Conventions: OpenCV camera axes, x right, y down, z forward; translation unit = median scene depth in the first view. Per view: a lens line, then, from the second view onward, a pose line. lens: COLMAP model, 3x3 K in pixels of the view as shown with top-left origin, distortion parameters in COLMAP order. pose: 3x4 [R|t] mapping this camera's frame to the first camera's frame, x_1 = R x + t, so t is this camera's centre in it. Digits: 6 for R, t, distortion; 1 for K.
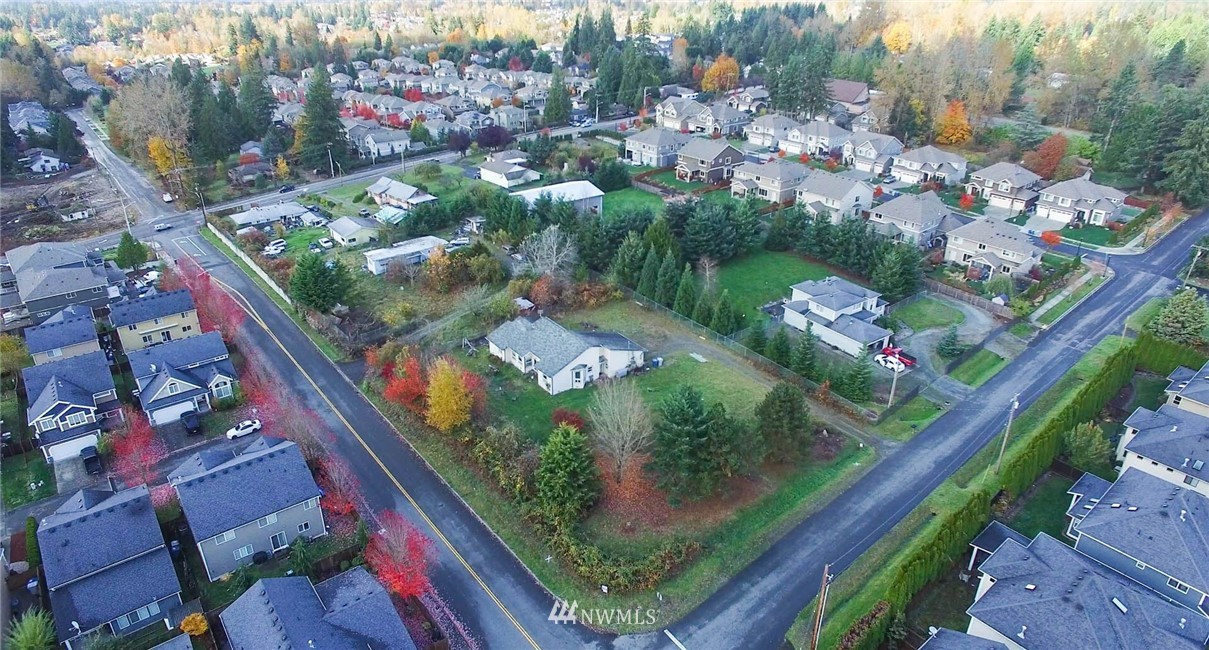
lens RADIAL K [[738.3, 0, 609.4], [0, 738.3, 309.7], [0, 0, 1]] dist [-0.111903, 0.073875]
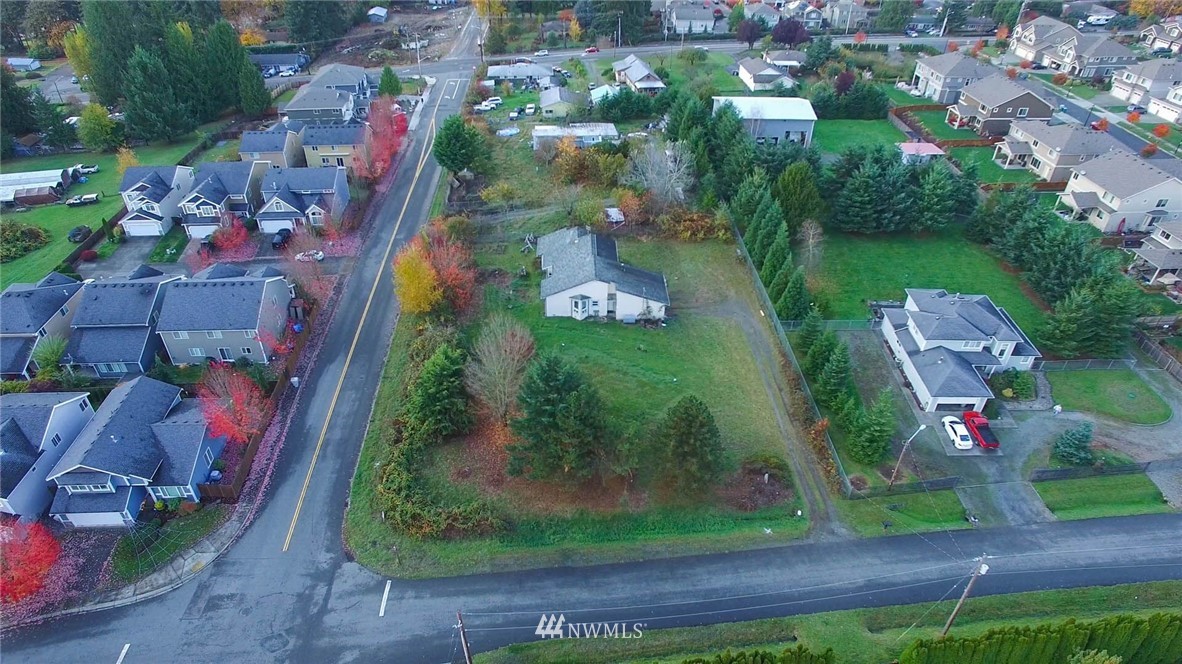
lens RADIAL K [[723.1, 0, 588.6], [0, 723.1, 328.9], [0, 0, 1]] dist [-0.117300, 0.079912]
pose [[0.813429, 0.340985, -0.471235, 0.330820], [-0.248620, 0.936235, 0.248300, -0.091157], [0.525853, -0.084816, 0.846336, 0.195379]]
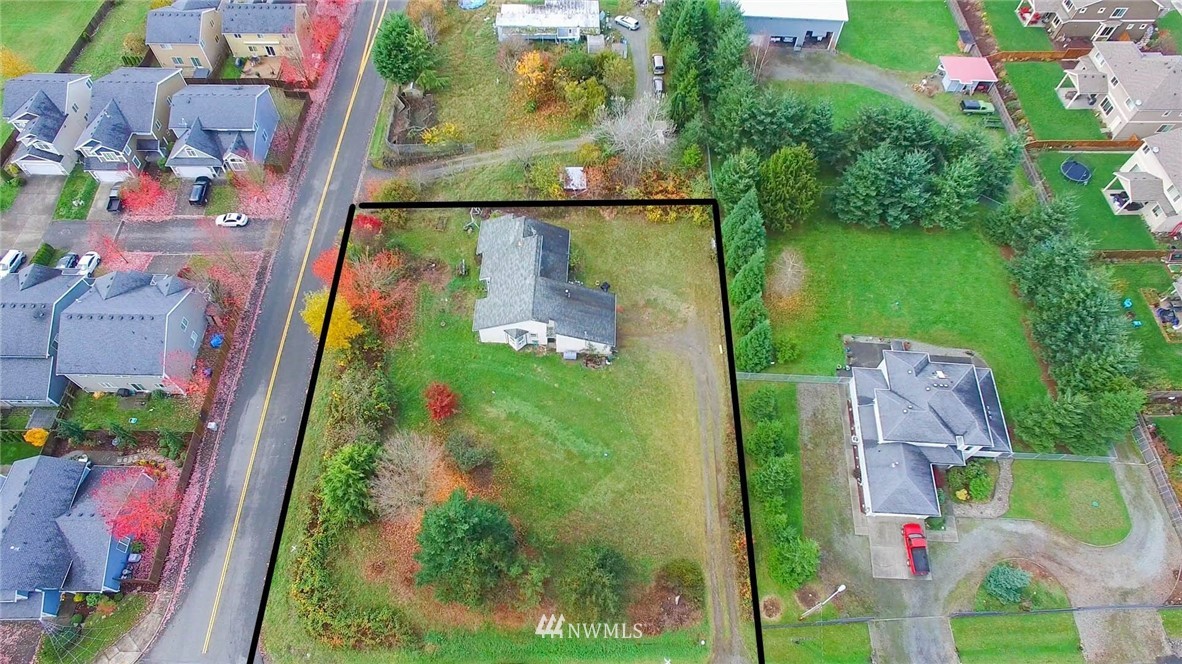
lens RADIAL K [[723.1, 0, 588.8], [0, 723.1, 333.5], [0, 0, 1]] dist [-0.117300, 0.079912]
pose [[0.777332, 0.540466, -0.321948, 0.231484], [-0.277755, 0.754042, 0.595209, -0.345506], [0.564453, -0.373252, 0.736258, 0.366805]]
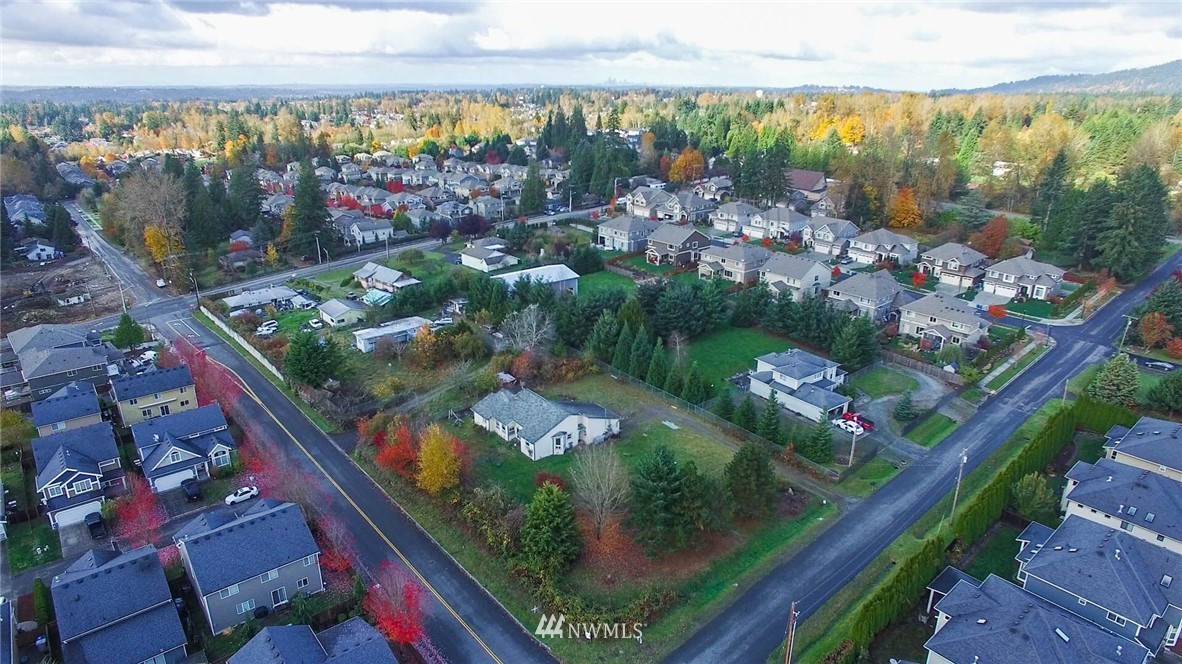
lens RADIAL K [[723.1, 0, 597.0], [0, 723.1, 330.5], [0, 0, 1]] dist [-0.117300, 0.079912]
pose [[0.999722, -0.010284, 0.021219, -0.005979], [0.012119, 0.996023, -0.088272, 0.017223], [-0.020227, 0.088505, 0.995870, -0.042489]]
